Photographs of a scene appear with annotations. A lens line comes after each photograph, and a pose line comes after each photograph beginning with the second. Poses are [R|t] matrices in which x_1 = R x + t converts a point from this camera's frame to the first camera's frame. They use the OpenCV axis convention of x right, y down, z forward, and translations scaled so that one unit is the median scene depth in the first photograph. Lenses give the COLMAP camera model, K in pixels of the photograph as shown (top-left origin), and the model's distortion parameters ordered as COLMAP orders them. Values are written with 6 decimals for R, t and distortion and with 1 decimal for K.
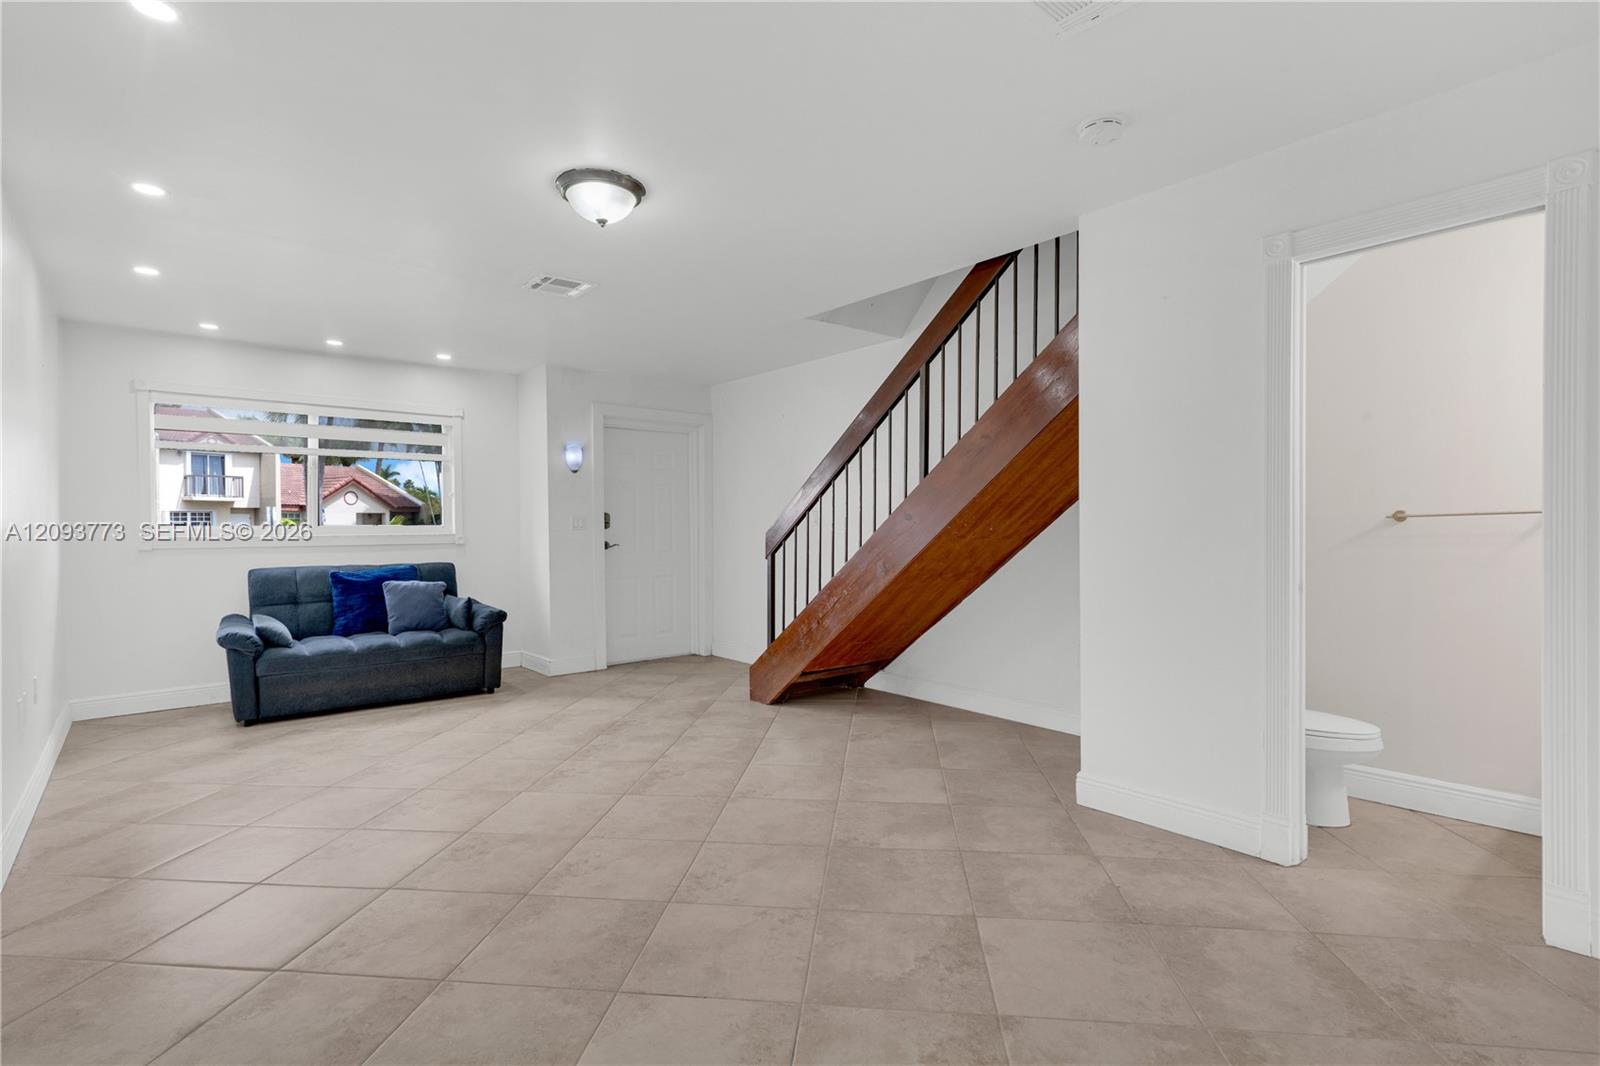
lens RADIAL K [[777.4, 0, 795.9], [0, 777.4, 532.3], [0, 0, 1]] dist [0.009468, 0.000701]
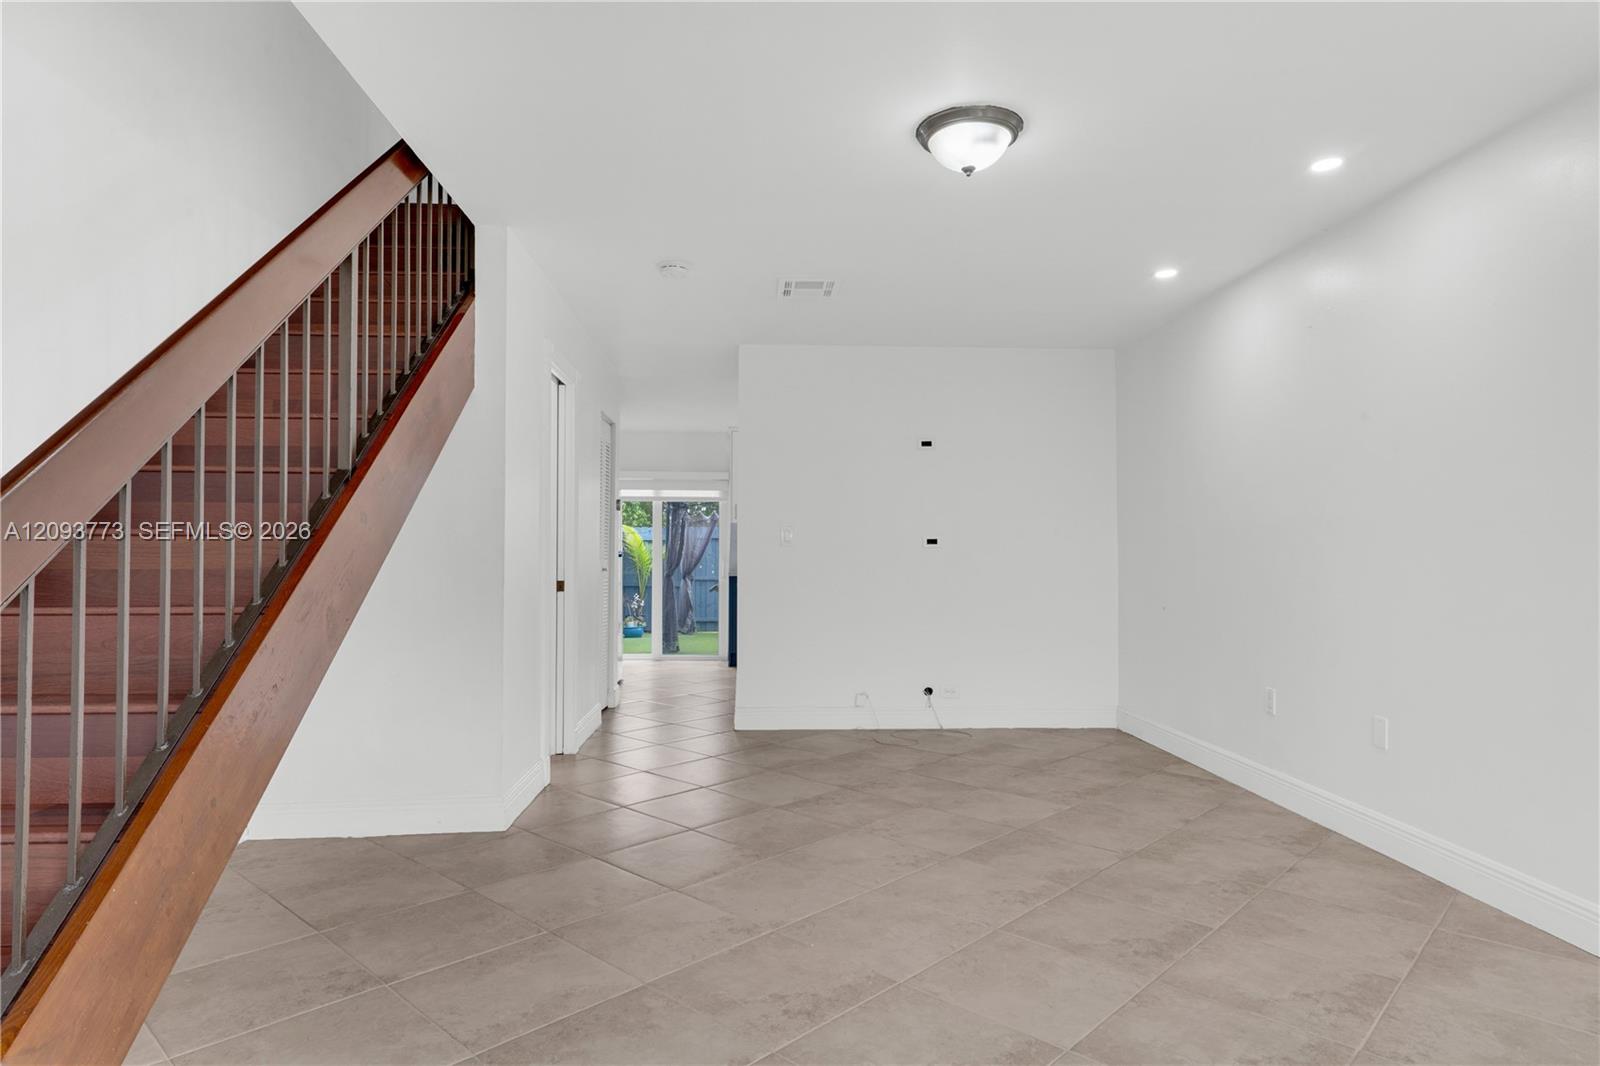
lens RADIAL K [[915.4, 0, 797.7], [0, 915.4, 535.0], [0, 0, 1]] dist [0.005069, 0.004170]
pose [[-0.800138, 0.018553, 0.599529, -0.497912], [0.007209, 0.999747, -0.021316, 0.009003], [-0.599772, -0.012734, -0.800069, 1.377913]]
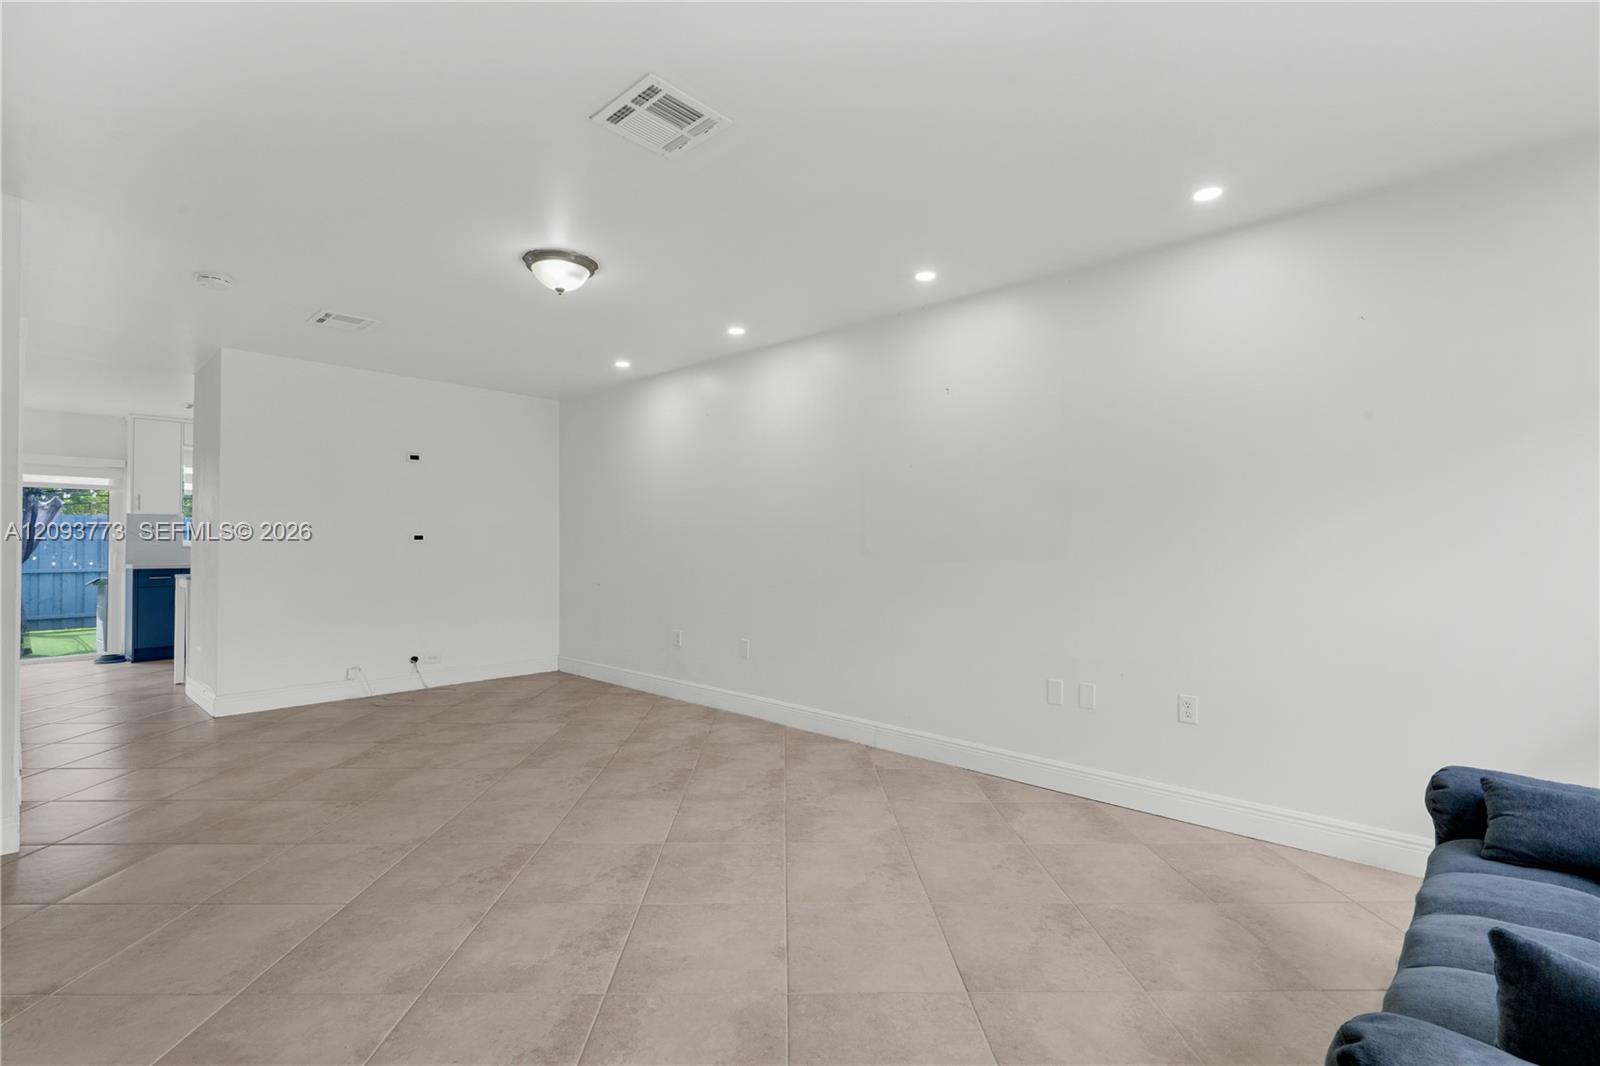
lens RADIAL K [[721.2, 0, 796.7], [0, 721.2, 534.5], [0, 0, 1]] dist [-0.004290, 0.001770]
pose [[-0.991105, 0.003266, -0.133039, -0.339269], [0.004009, 0.999978, -0.005314, -0.005767], [0.133019, -0.005800, -0.991097, 1.580106]]
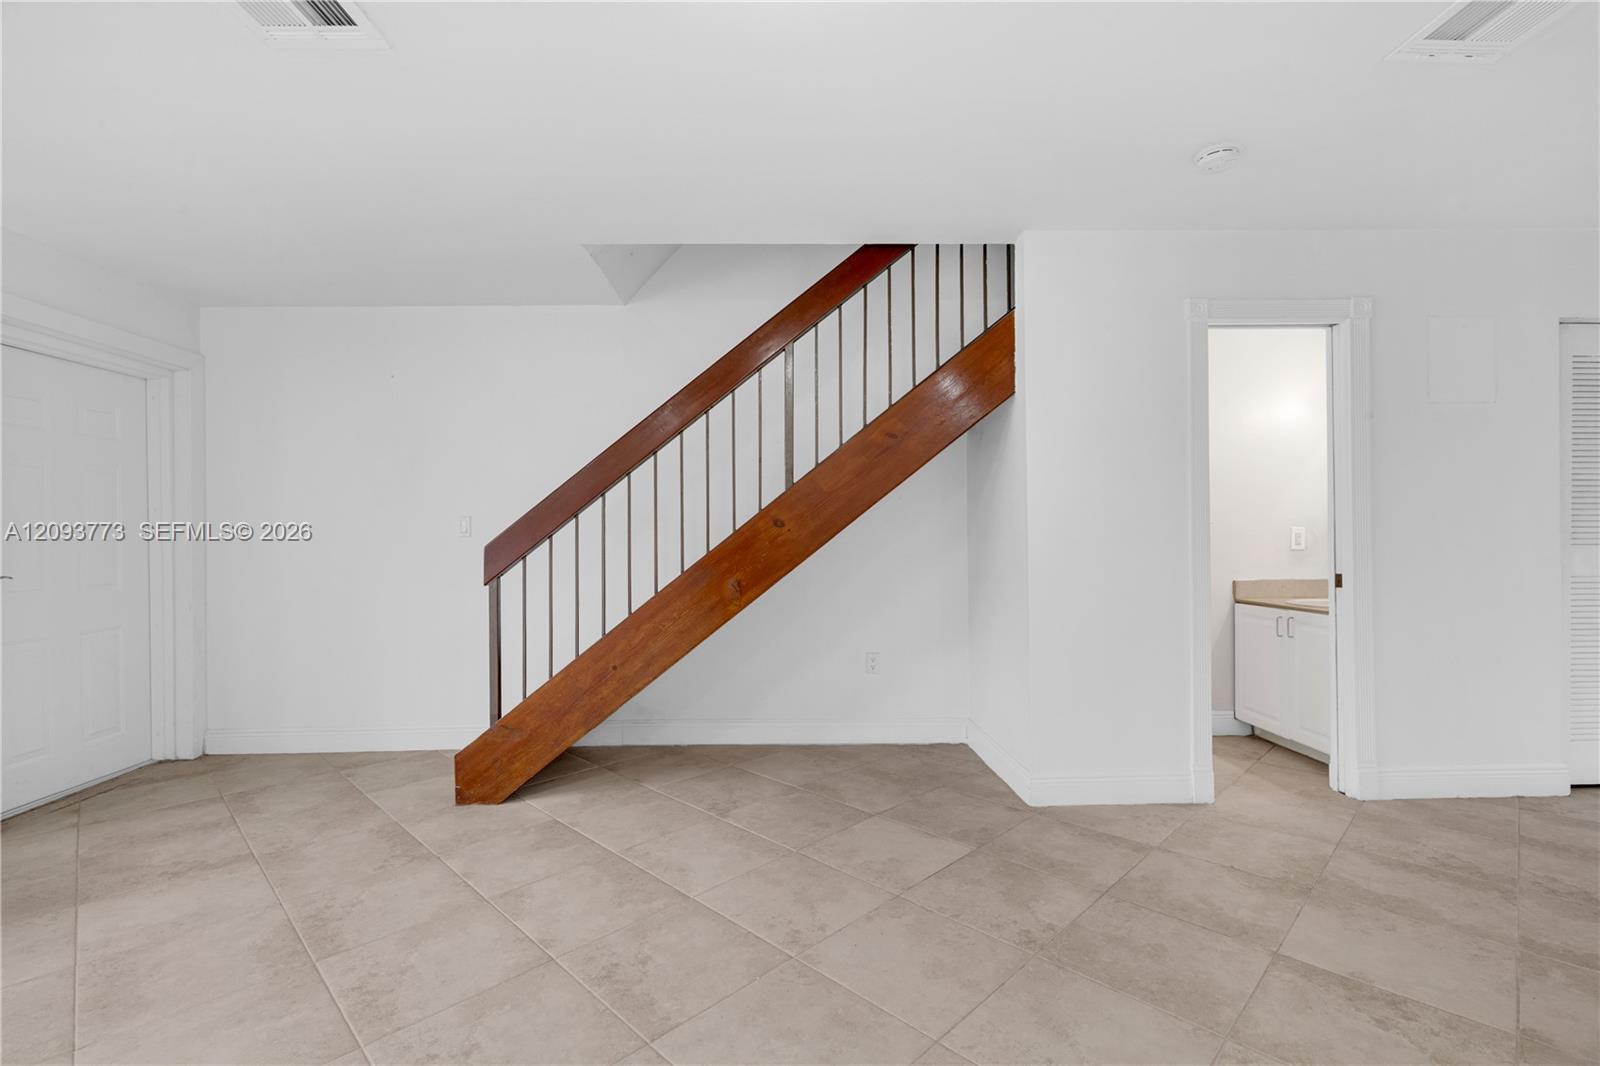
lens RADIAL K [[721.2, 0, 797.4], [0, 721.2, 534.7], [0, 0, 1]] dist [-0.004290, 0.001770]
pose [[0.624273, 0.001439, 0.781205, -0.458234], [0.012294, 0.999856, -0.011666, 0.001858], [-0.781109, 0.016887, 0.624166, 0.526102]]
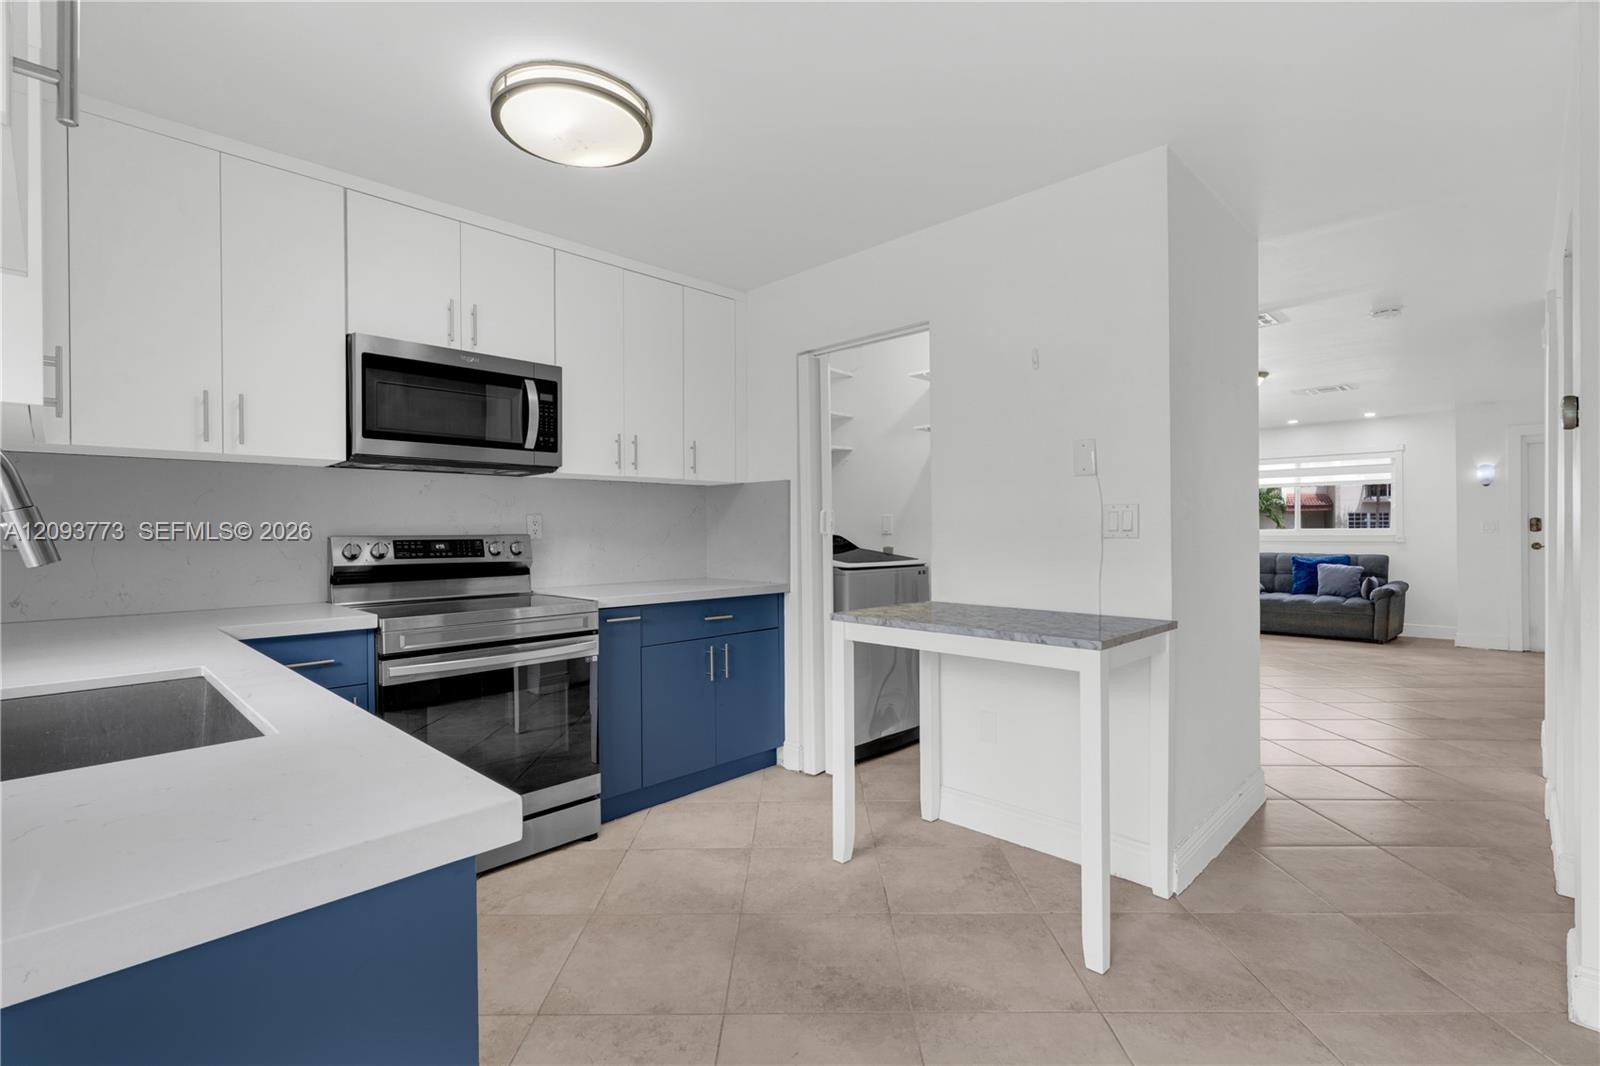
lens RADIAL K [[721.2, 0, 796.2], [0, 721.2, 537.7], [0, 0, 1]] dist [-0.004290, 0.001770]
pose [[0.090571, 0.013707, -0.995796, 1.181158], [-0.002000, 0.999906, 0.013582, -0.012720], [0.995888, 0.000762, 0.090590, -0.298047]]
